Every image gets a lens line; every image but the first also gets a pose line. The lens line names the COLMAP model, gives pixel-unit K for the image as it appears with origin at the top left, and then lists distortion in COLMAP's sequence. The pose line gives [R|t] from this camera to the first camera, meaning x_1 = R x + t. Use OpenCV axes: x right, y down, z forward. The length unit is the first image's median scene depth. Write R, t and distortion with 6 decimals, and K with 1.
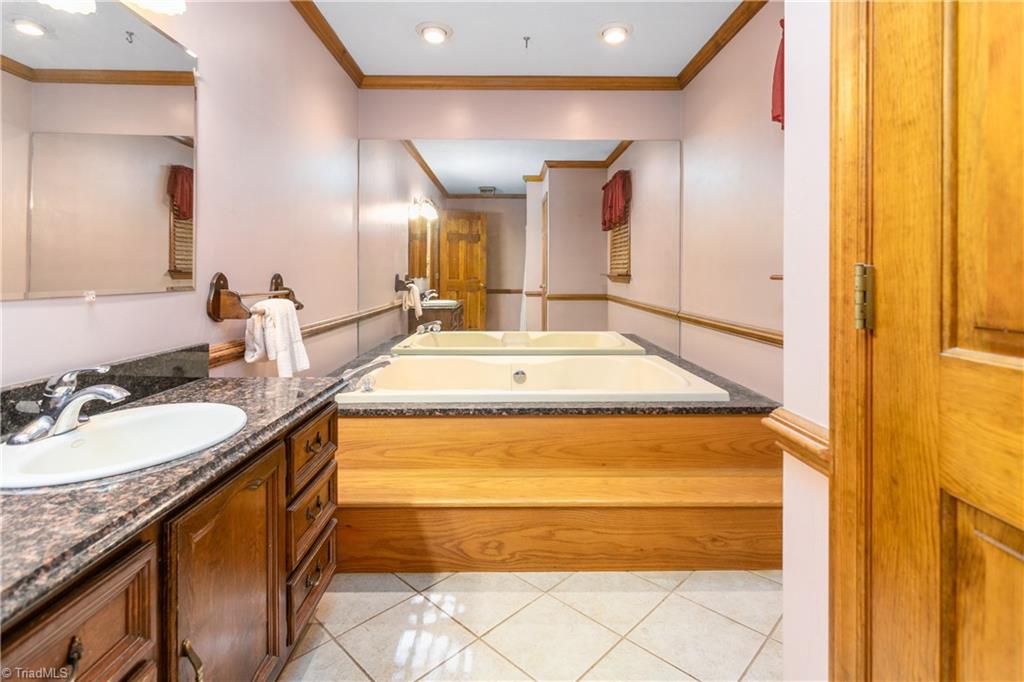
lens RADIAL K [[496.9, 0, 540.7], [0, 496.9, 277.3], [0, 0, 1]] dist [-0.003205, 0.003079]
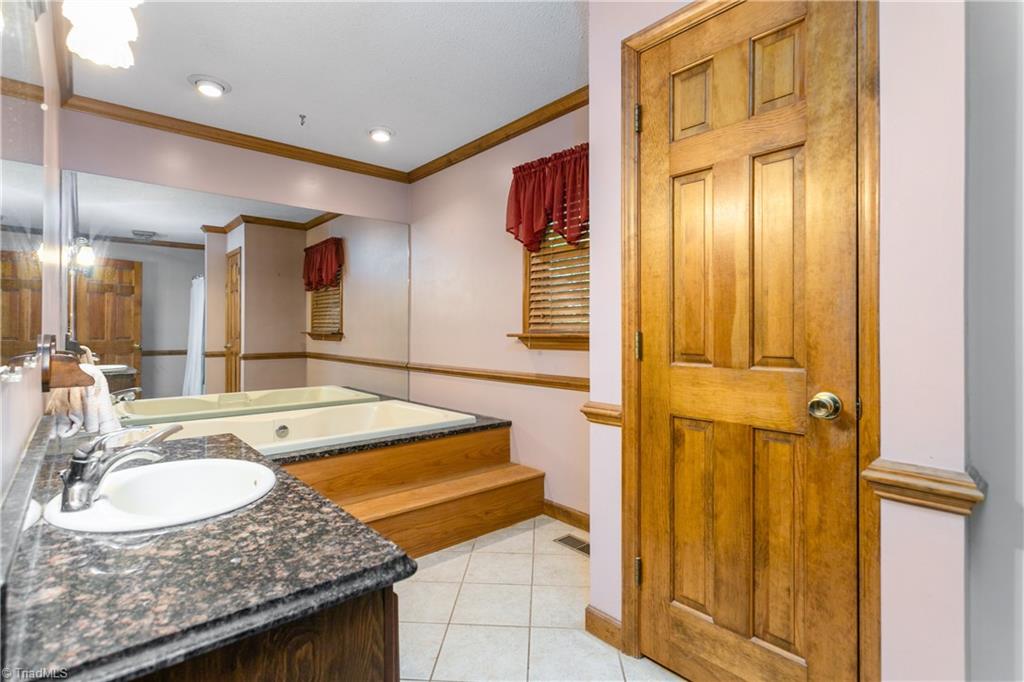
lens RADIAL K [[496.9, 0, 506.8], [0, 496.9, 335.5], [0, 0, 1]] dist [-0.003205, 0.003079]
pose [[0.763790, -0.007843, 0.645417, -0.556921], [0.005787, 0.999969, 0.005304, -0.008371], [-0.645438, -0.000316, 0.763812, -0.169257]]
